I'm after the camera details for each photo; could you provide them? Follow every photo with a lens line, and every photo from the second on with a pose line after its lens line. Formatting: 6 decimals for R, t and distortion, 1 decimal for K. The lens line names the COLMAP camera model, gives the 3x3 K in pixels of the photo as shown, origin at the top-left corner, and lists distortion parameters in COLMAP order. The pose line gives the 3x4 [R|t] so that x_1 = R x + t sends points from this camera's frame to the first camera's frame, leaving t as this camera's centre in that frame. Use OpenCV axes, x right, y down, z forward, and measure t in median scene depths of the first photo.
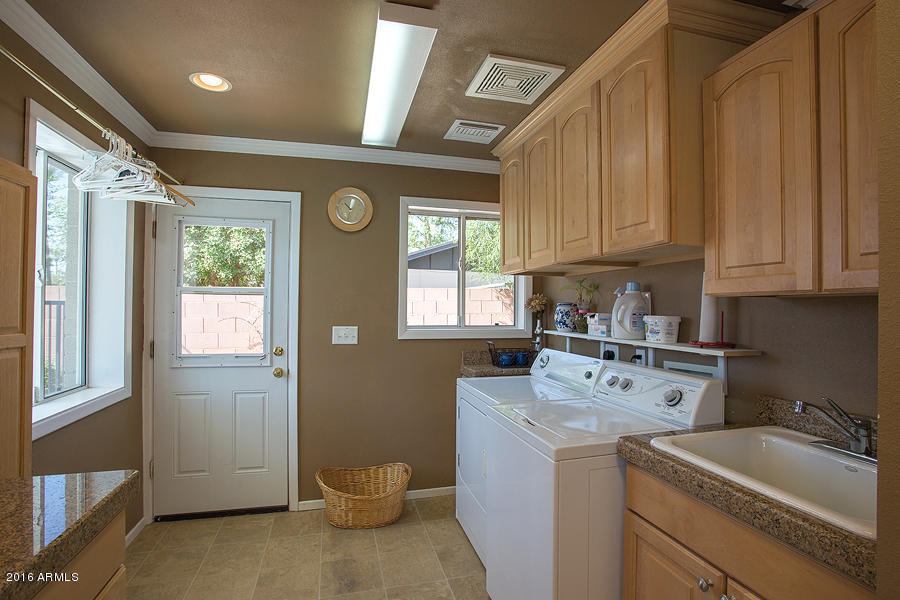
lens RADIAL K [[441.0, 0, 447.6], [0, 441.0, 307.6], [0, 0, 1]] dist [-0.074832, 0.033615]
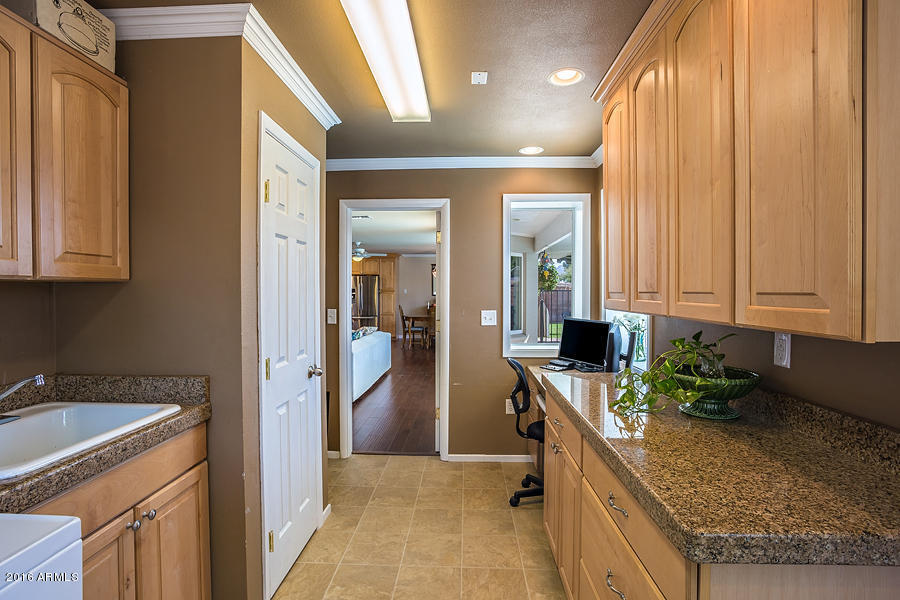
lens RADIAL K [[441.0, 0, 447.6], [0, 441.0, 307.6], [0, 0, 1]] dist [-0.074832, 0.033615]
pose [[-0.956274, -0.020437, 0.291756, -0.348047], [-0.010240, 0.999284, 0.036434, -0.006907], [-0.292292, 0.031853, -0.955799, 1.140141]]
